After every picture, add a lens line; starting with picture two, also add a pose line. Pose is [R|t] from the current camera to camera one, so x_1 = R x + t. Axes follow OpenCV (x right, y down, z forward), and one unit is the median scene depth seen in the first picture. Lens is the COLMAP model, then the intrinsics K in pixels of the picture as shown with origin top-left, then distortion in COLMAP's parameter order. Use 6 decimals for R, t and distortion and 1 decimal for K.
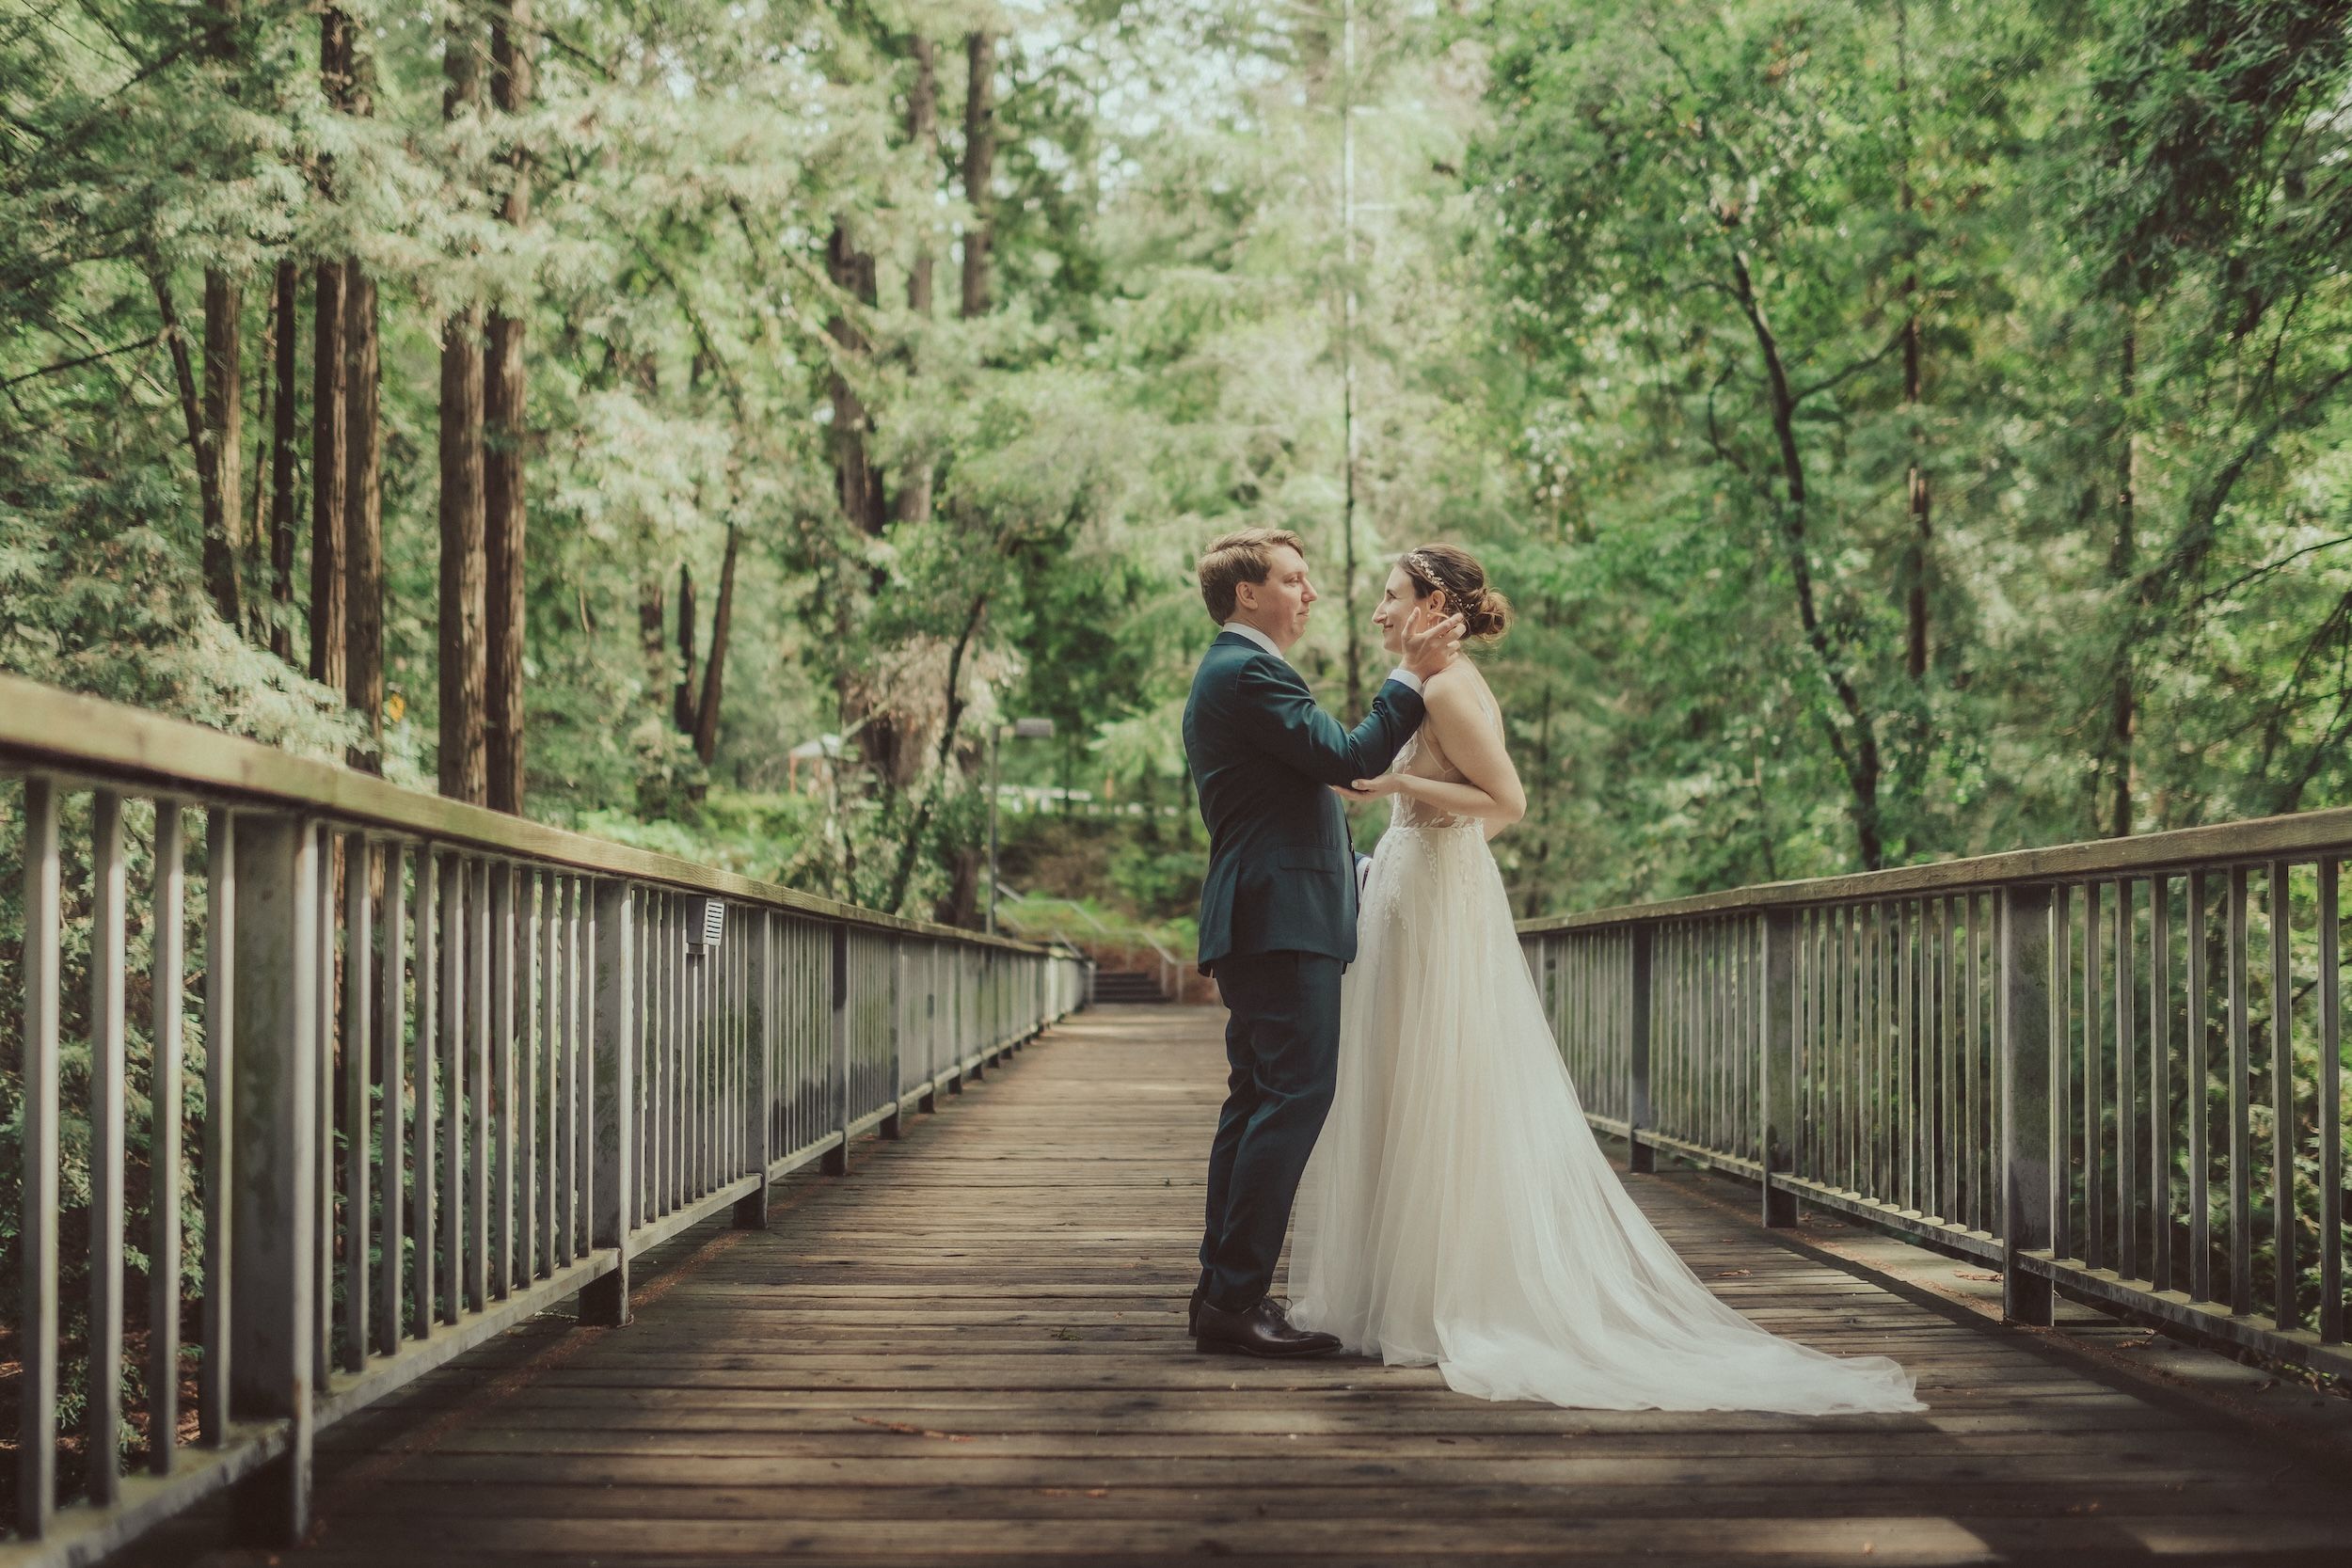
lens RADIAL K [[3947.5, 0, 1176.0], [0, 3947.5, 784.0], [0, 0, 1]] dist [-0.046880, -0.145547]
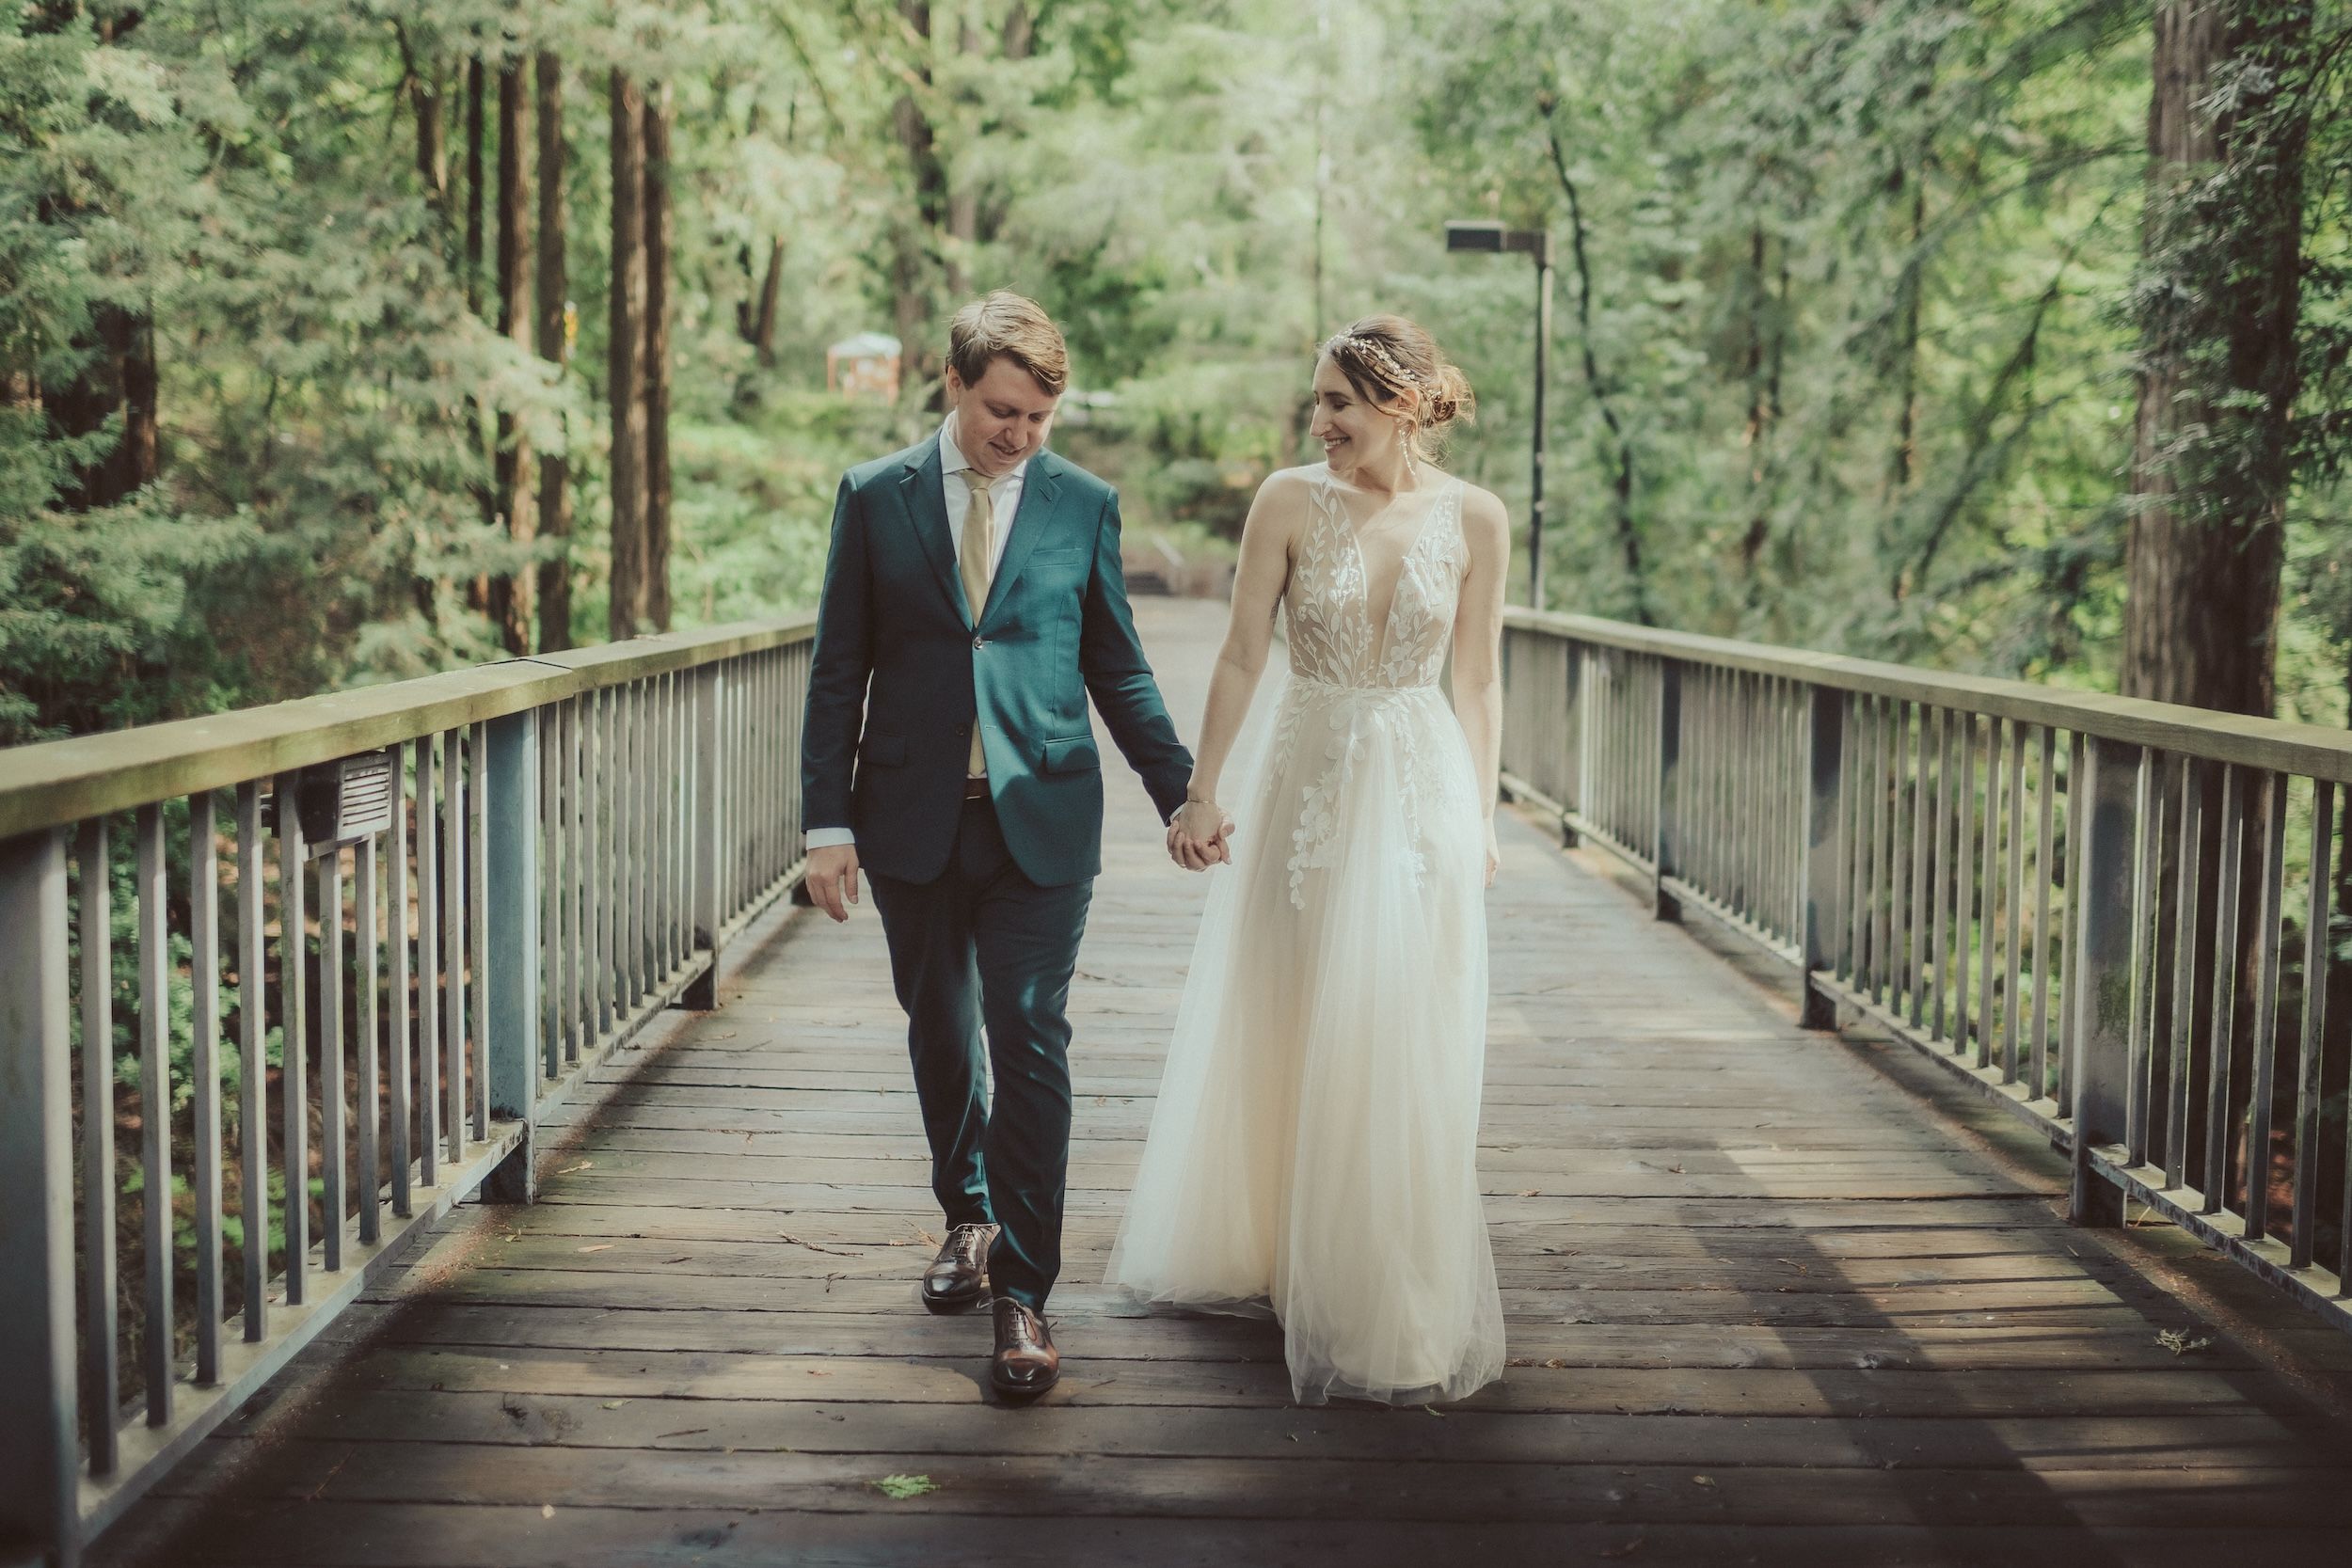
lens RADIAL K [[3947.5, 0, 1176.0], [0, 3947.5, 784.0], [0, 0, 1]] dist [-0.046880, -0.145547]
pose [[0.999800, 0.019665, -0.003745, 0.006554], [-0.019161, 0.994248, 0.105377, -0.023926], [0.005796, -0.105285, 0.994425, -0.302427]]
